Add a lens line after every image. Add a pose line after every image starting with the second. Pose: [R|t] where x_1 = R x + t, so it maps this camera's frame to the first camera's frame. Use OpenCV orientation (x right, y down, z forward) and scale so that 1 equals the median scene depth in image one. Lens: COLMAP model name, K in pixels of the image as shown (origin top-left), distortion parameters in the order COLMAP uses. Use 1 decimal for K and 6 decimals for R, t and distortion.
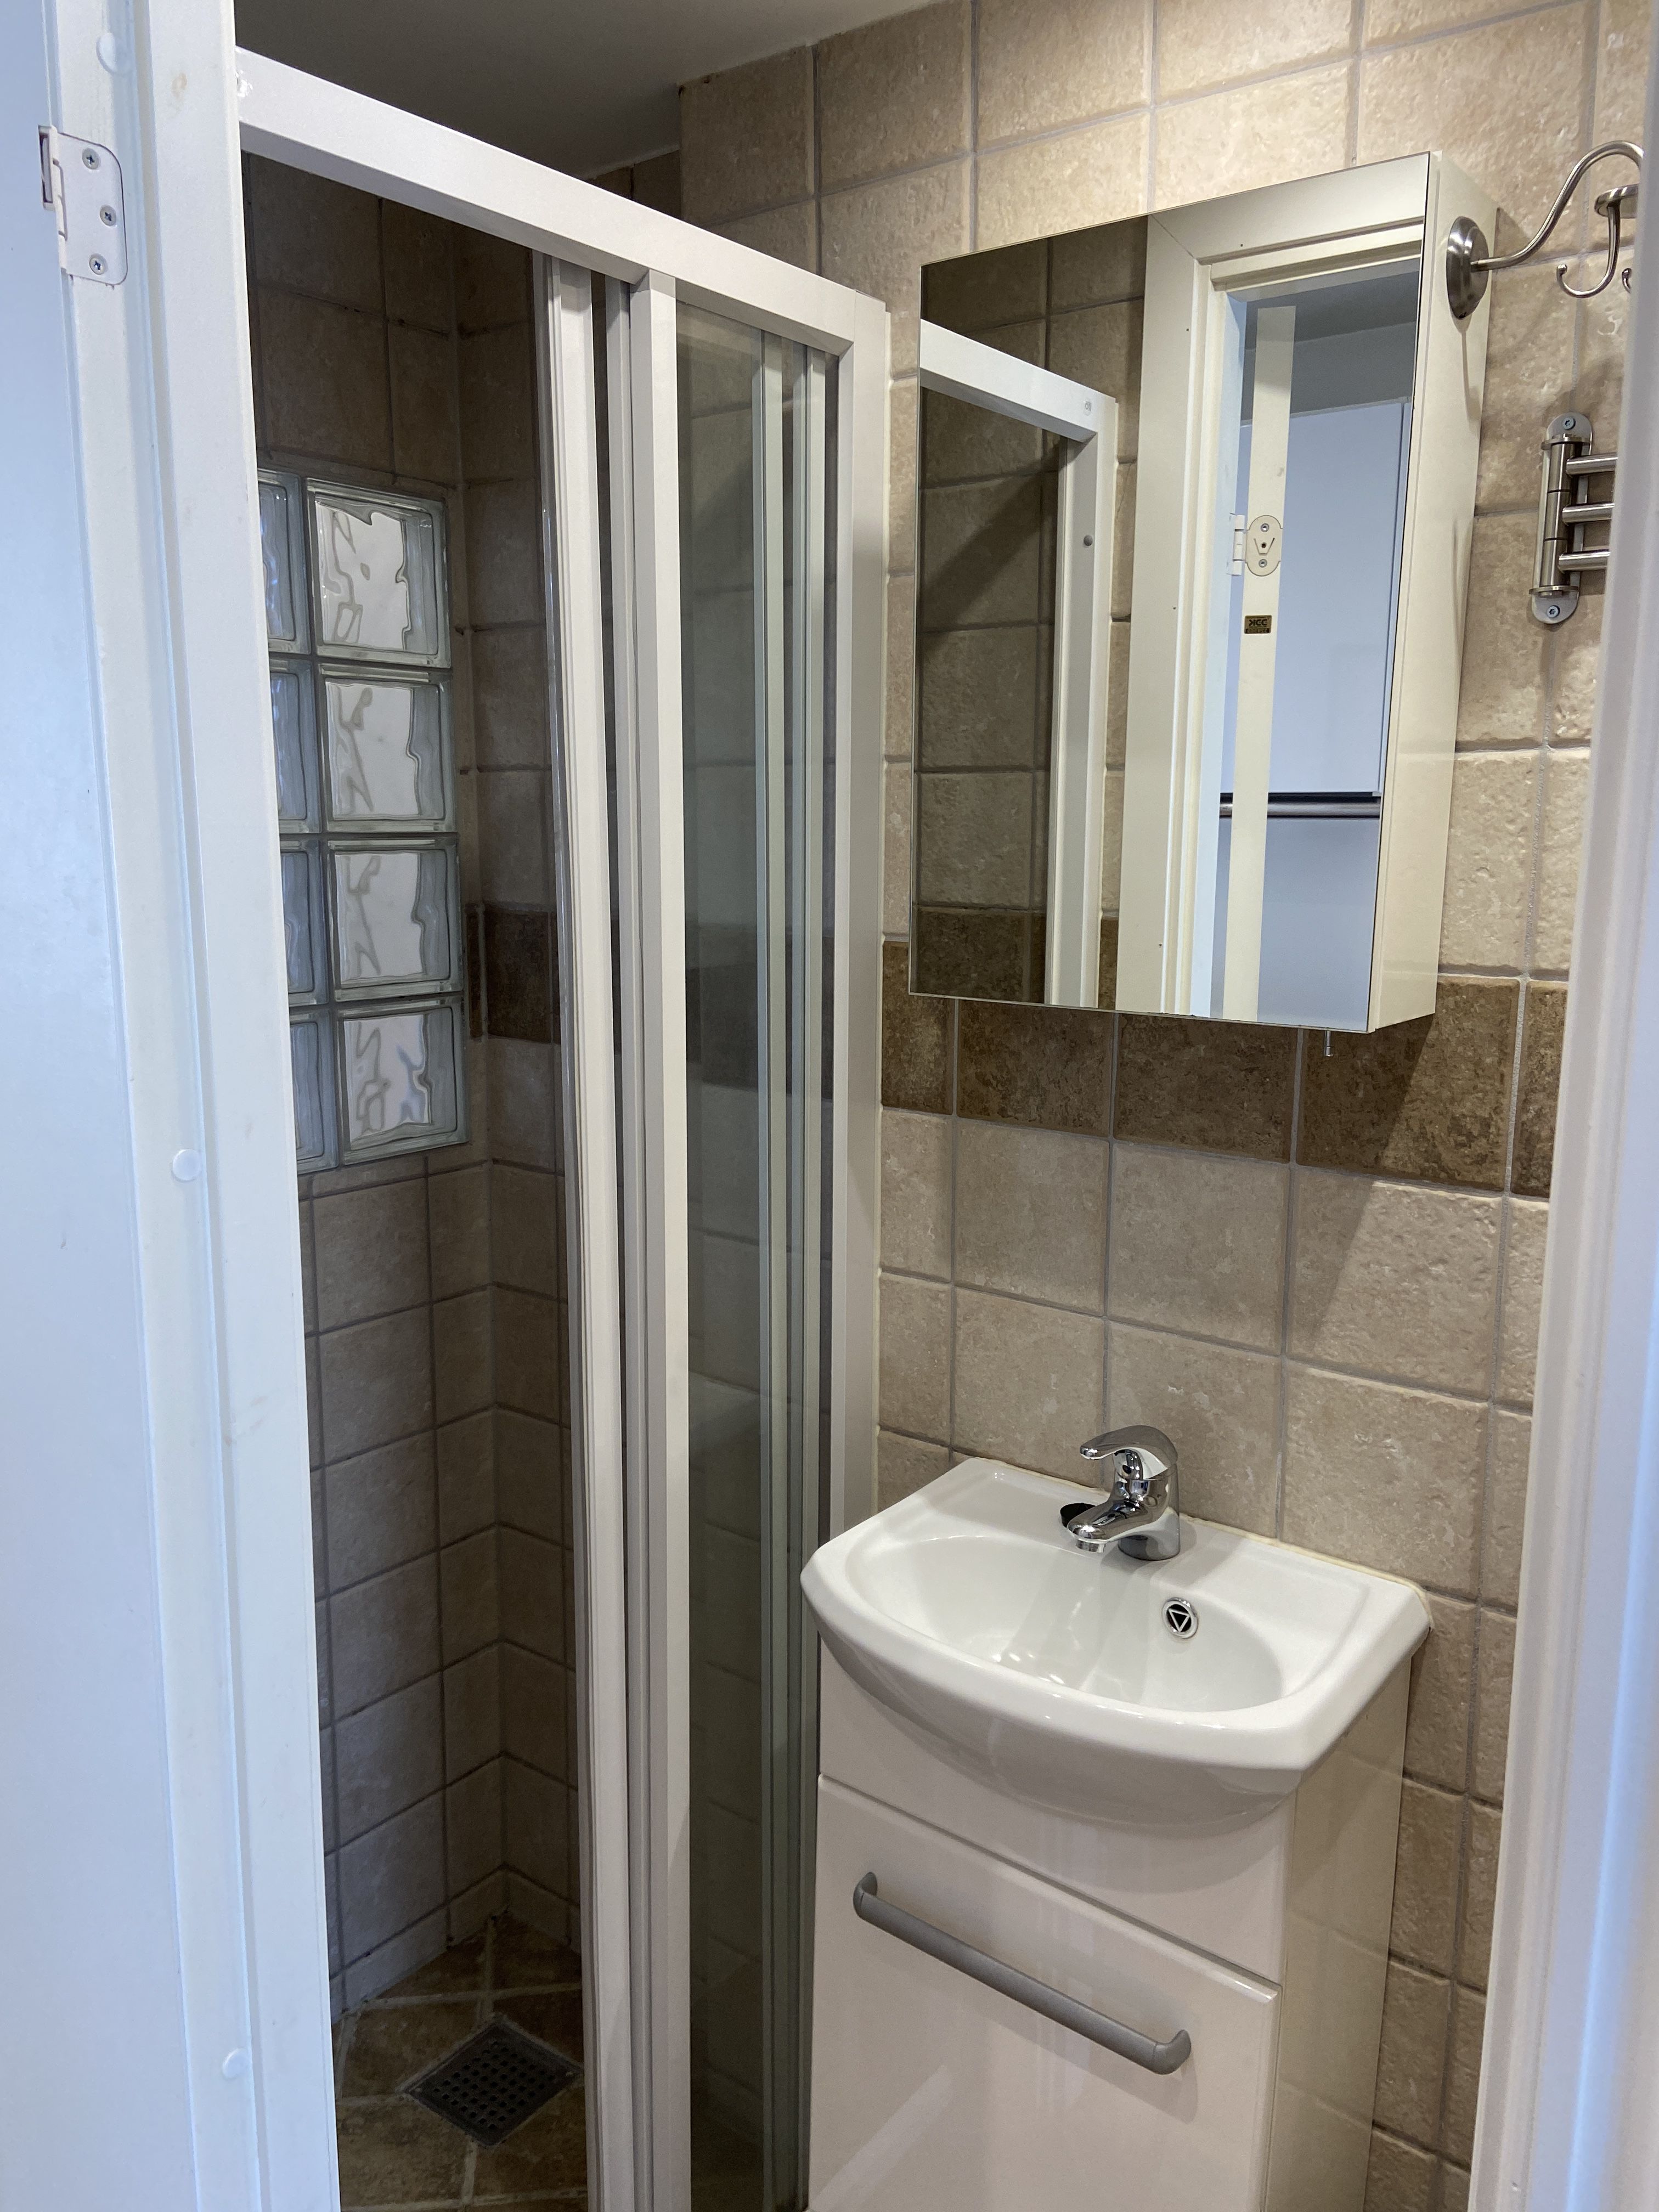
lens RADIAL K [[1674.8, 0, 834.6], [0, 1674.8, 1098.2], [0, 0, 1]] dist [0.129419, -0.165914]
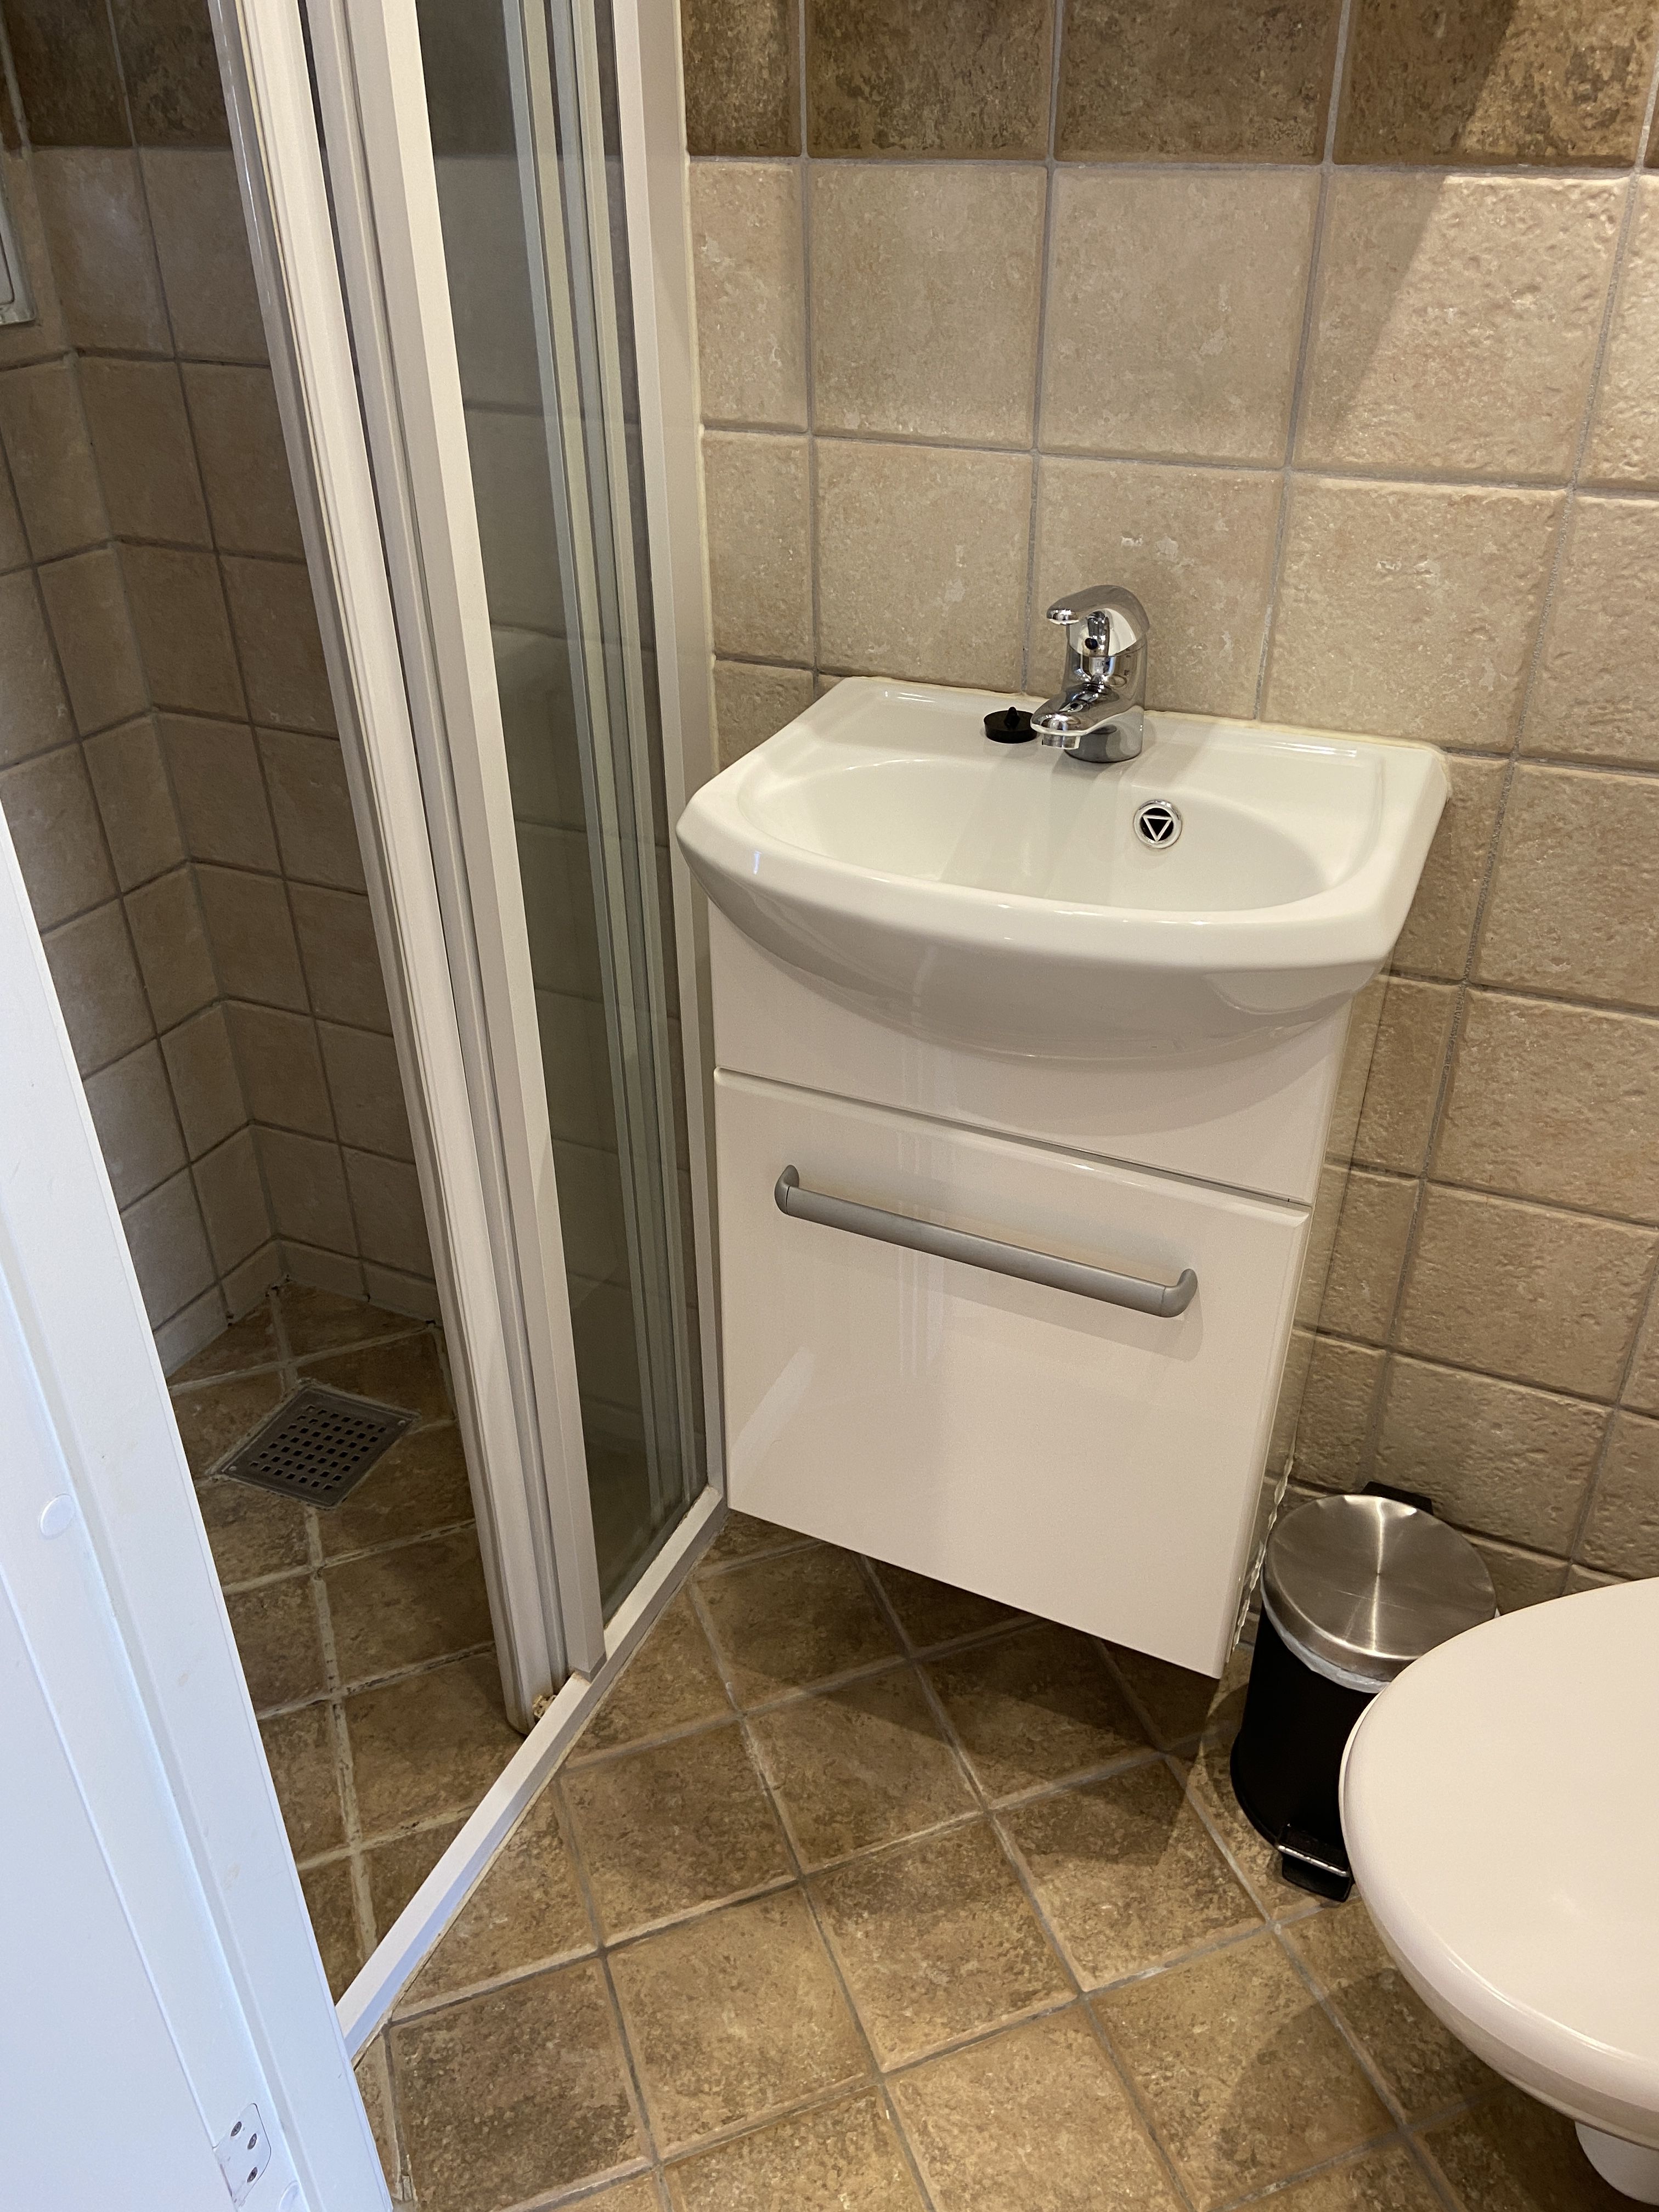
lens RADIAL K [[1674.8, 0, 834.6], [0, 1674.8, 1098.2], [0, 0, 1]] dist [0.129419, -0.165914]
pose [[0.972926, -0.134431, 0.187997, -0.105364], [0.056861, 0.927658, 0.369076, 0.116138], [-0.224012, -0.348394, 0.910187, 0.249452]]
